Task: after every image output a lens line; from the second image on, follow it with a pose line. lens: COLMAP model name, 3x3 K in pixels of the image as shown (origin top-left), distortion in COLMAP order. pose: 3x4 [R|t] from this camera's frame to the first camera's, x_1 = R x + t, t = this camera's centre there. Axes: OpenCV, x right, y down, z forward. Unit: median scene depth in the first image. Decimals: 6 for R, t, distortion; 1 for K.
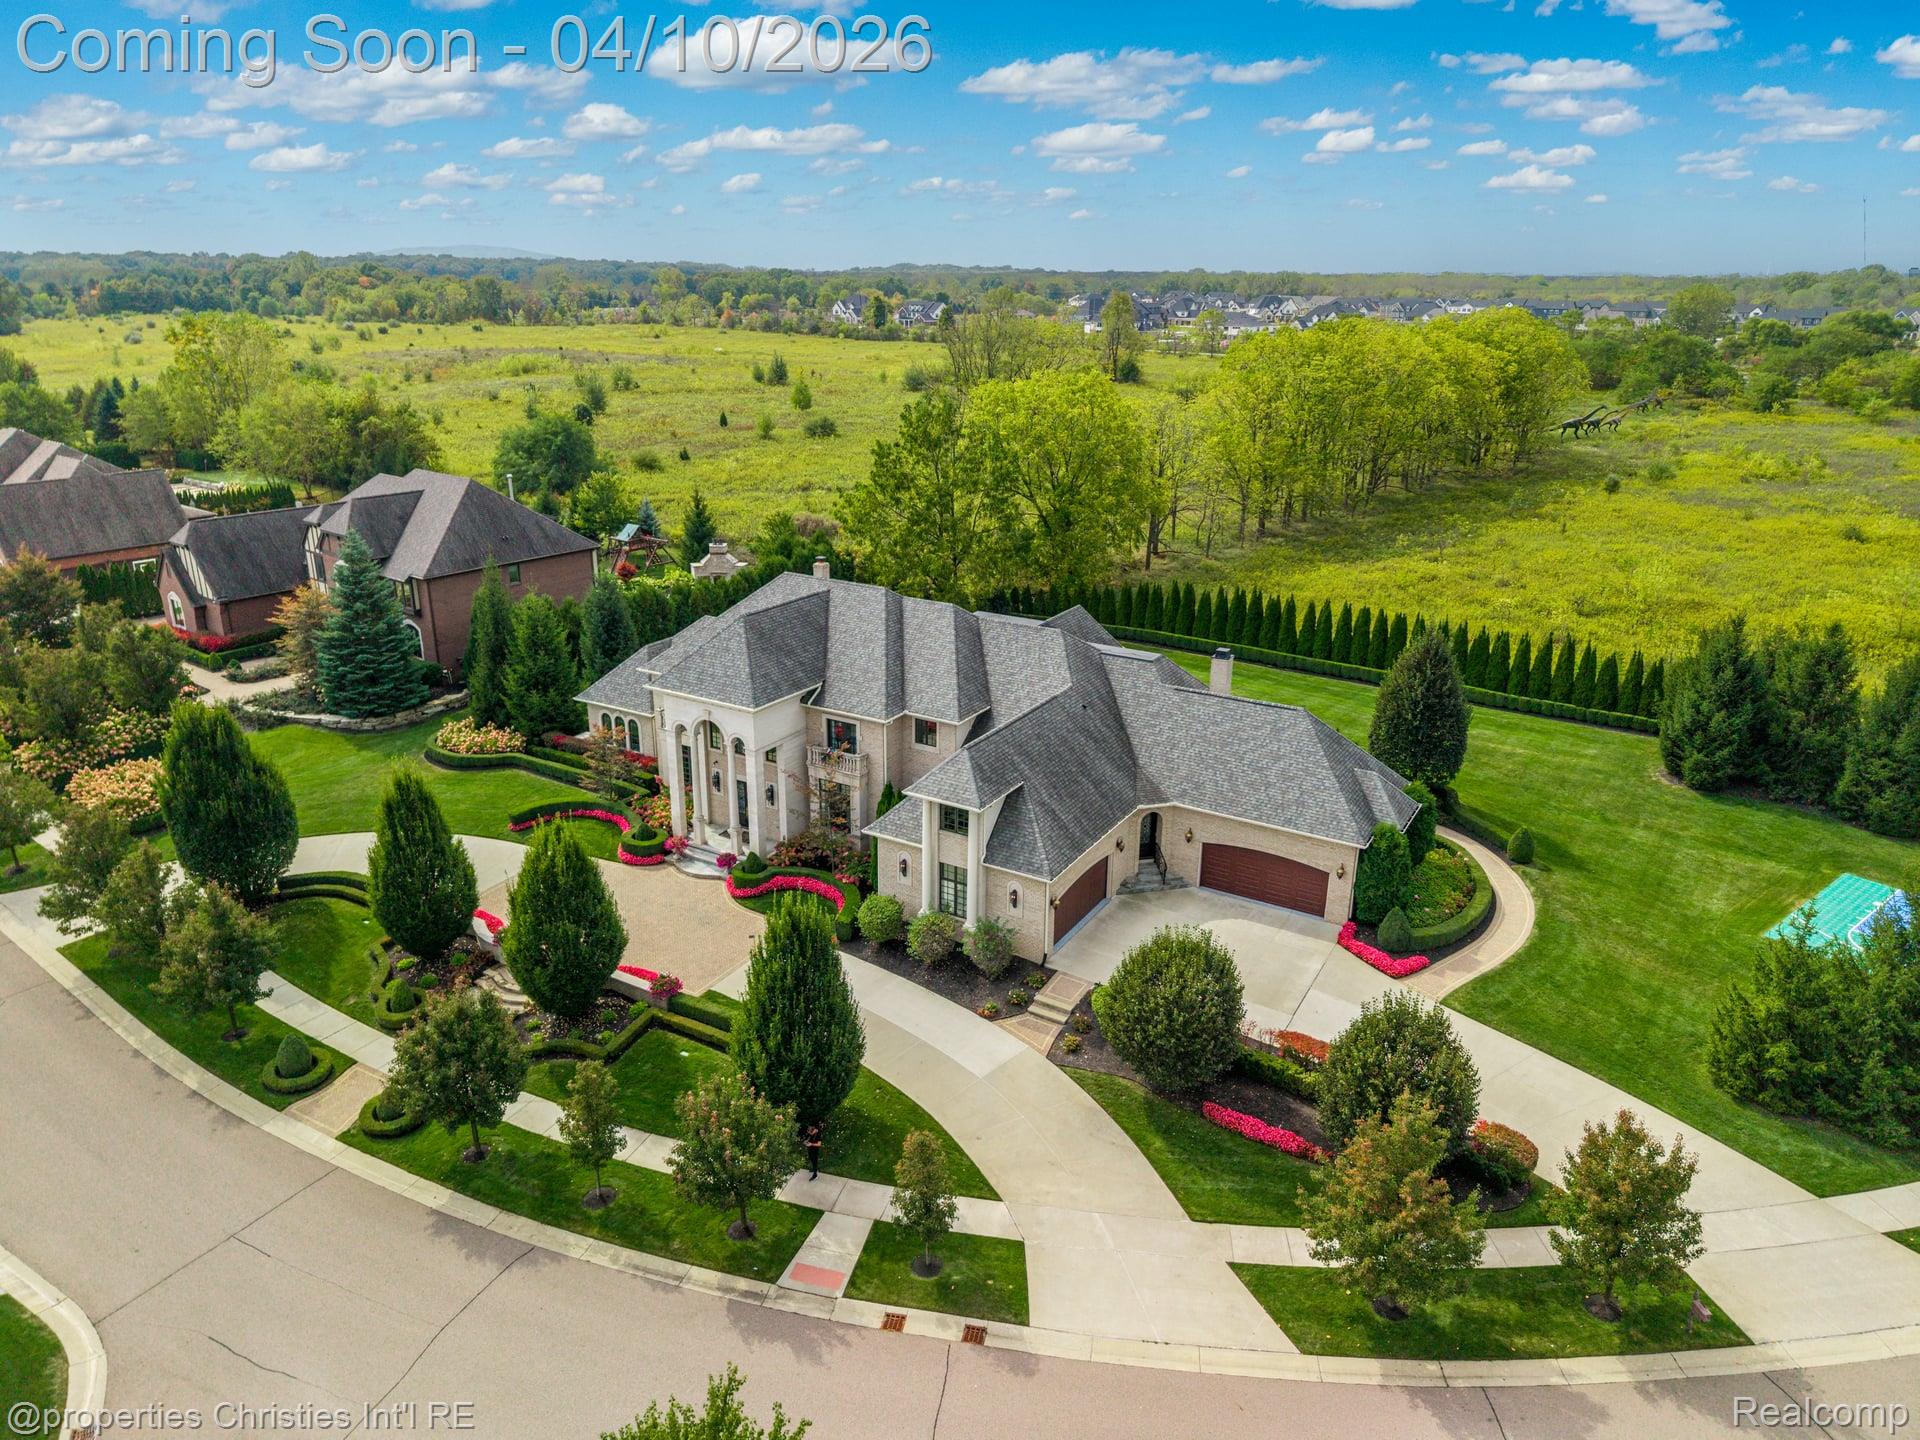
lens RADIAL K [[1282.2, 0, 960.0], [0, 1282.2, 720.0], [0, 0, 1]] dist [0.006450, 0.002239]
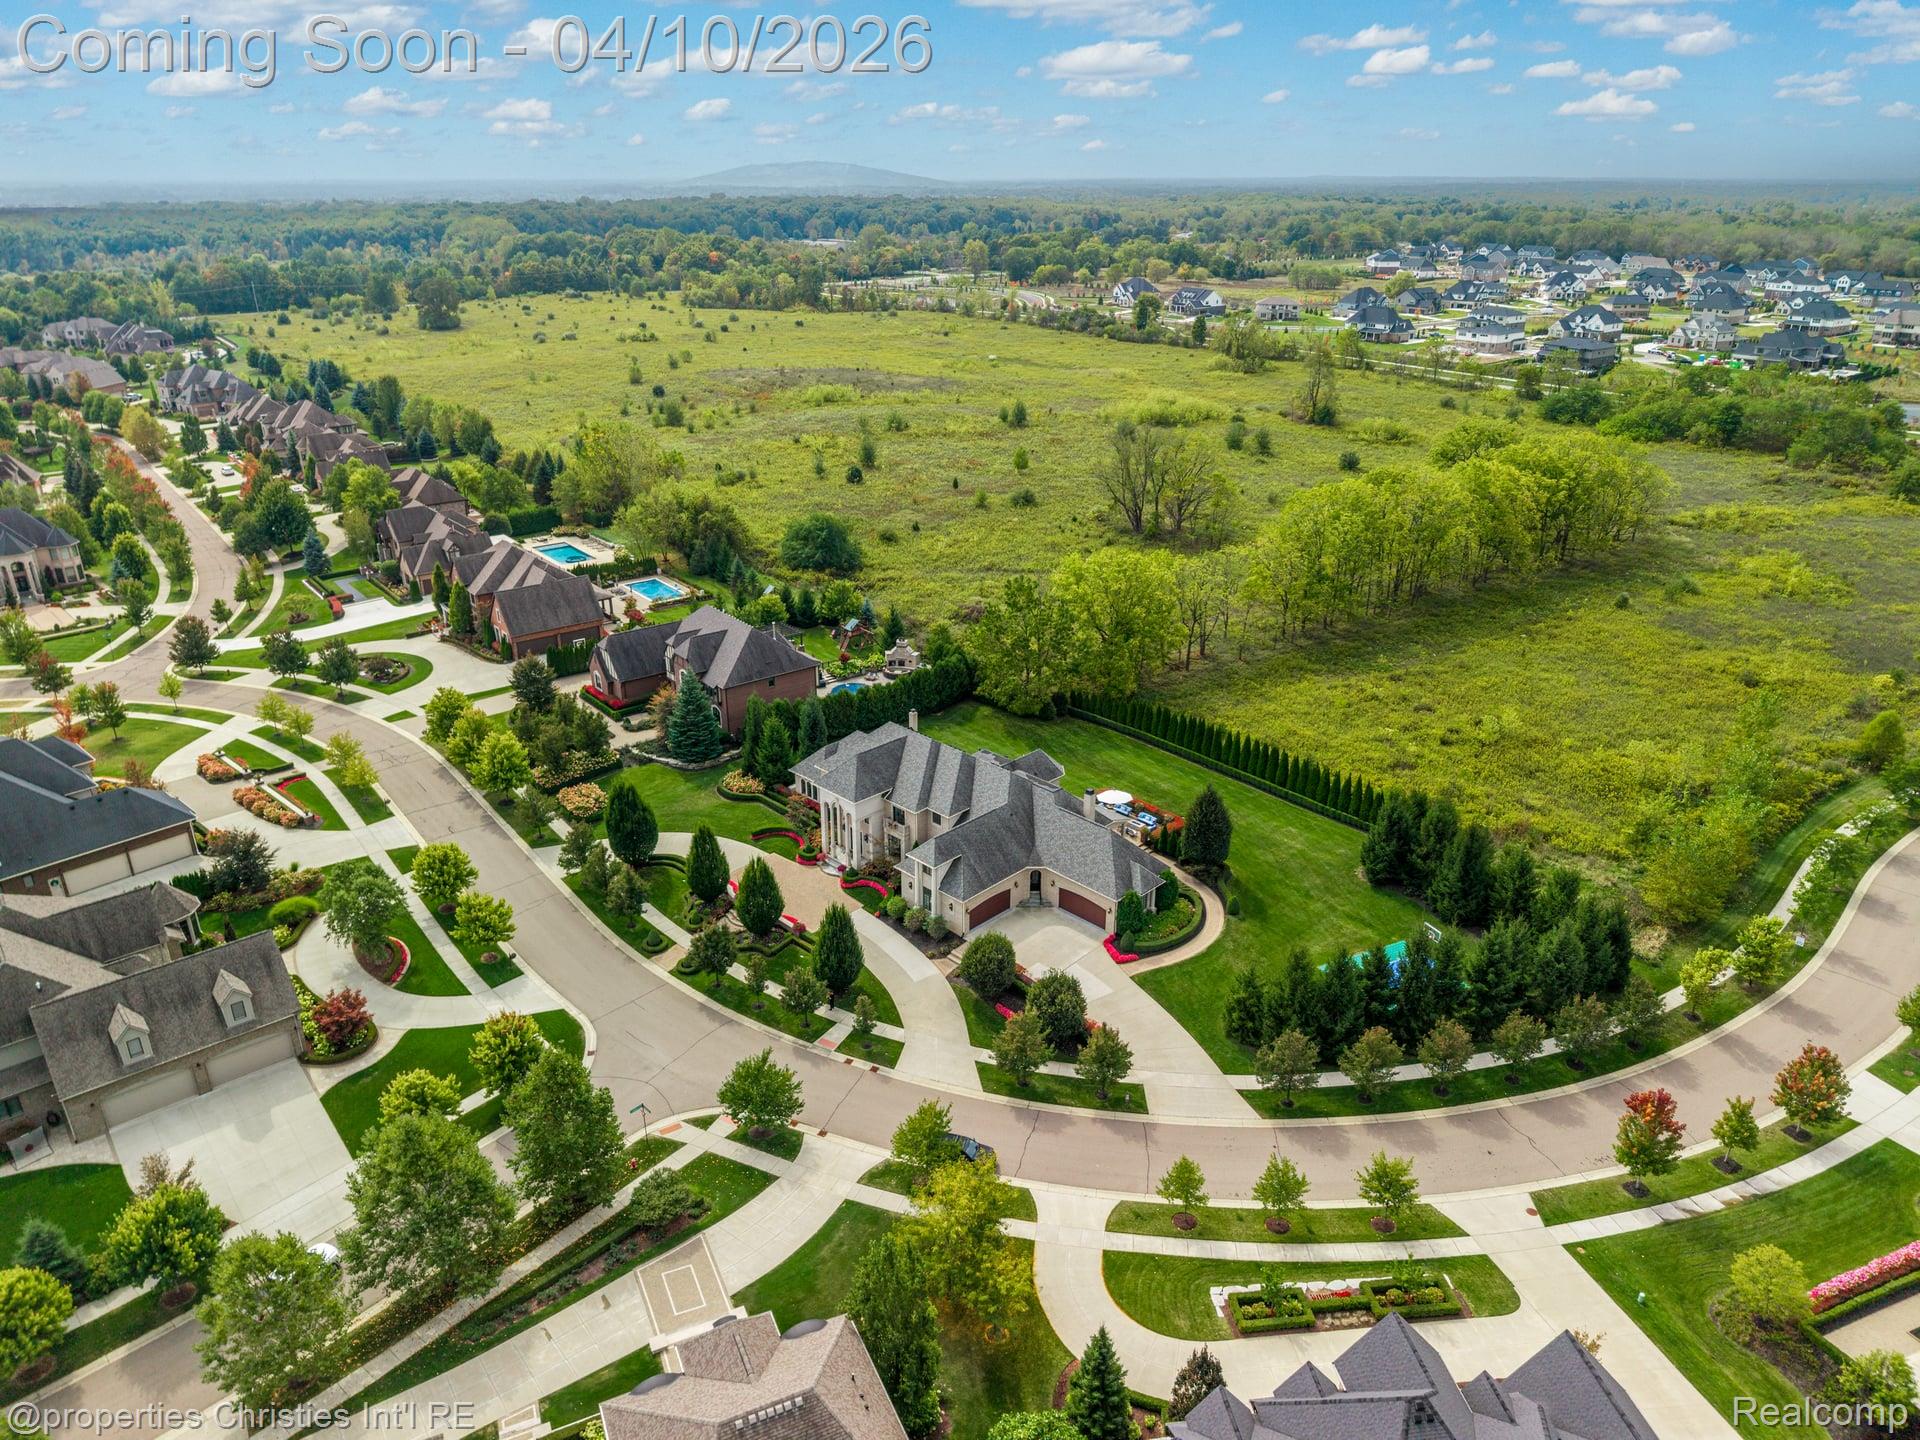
lens RADIAL K [[1309.7, 0, 960.0], [0, 1309.7, 720.0], [0, 0, 1]] dist [0.087823, -0.000099]
pose [[0.969650, 0.087029, -0.228483, 0.497226], [-0.070445, 0.994320, 0.079778, -0.331876], [0.234128, -0.061261, 0.970274, -1.081429]]
